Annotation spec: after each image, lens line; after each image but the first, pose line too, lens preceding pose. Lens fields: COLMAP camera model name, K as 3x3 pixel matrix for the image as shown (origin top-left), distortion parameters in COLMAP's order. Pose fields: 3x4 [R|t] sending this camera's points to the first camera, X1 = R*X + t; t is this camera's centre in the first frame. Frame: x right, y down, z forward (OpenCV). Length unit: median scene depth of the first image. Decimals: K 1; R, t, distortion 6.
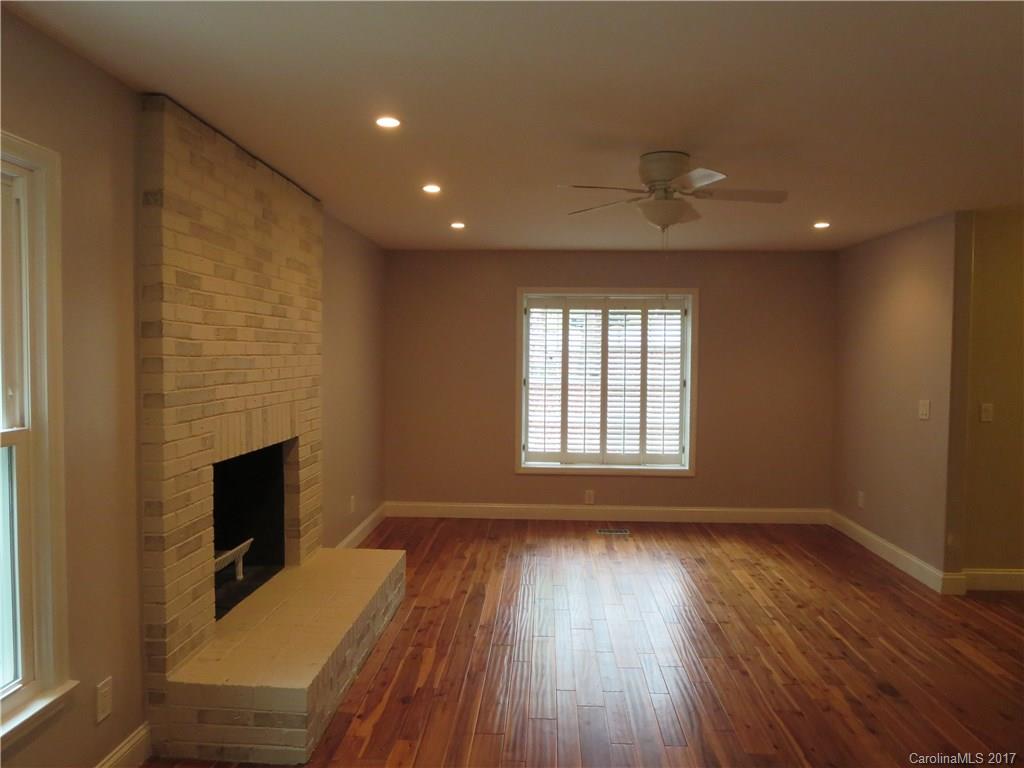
lens RADIAL K [[727.7, 0, 513.1], [0, 727.7, 383.3], [0, 0, 1]] dist [-0.022669, 0.006109]
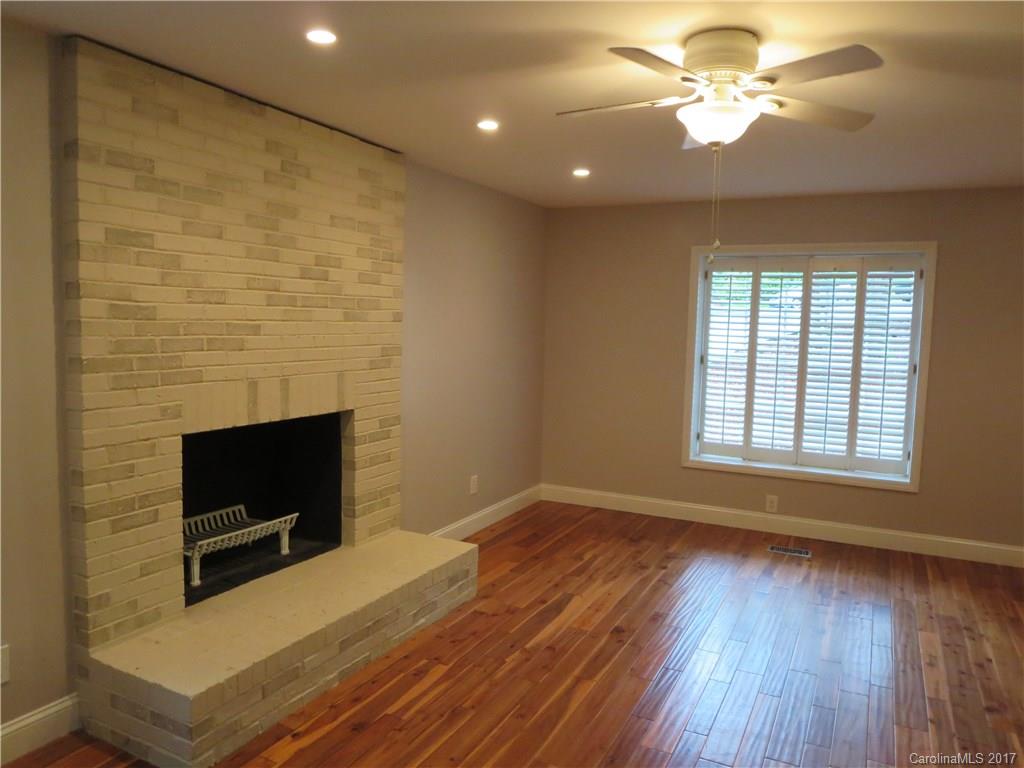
lens RADIAL K [[727.7, 0, 510.5], [0, 727.7, 384.2], [0, 0, 1]] dist [-0.022669, 0.006109]
pose [[0.911362, 0.048160, -0.408778, 0.262717], [-0.031840, 0.998404, 0.046641, -0.008779], [0.410372, -0.029492, 0.911441, 0.234303]]
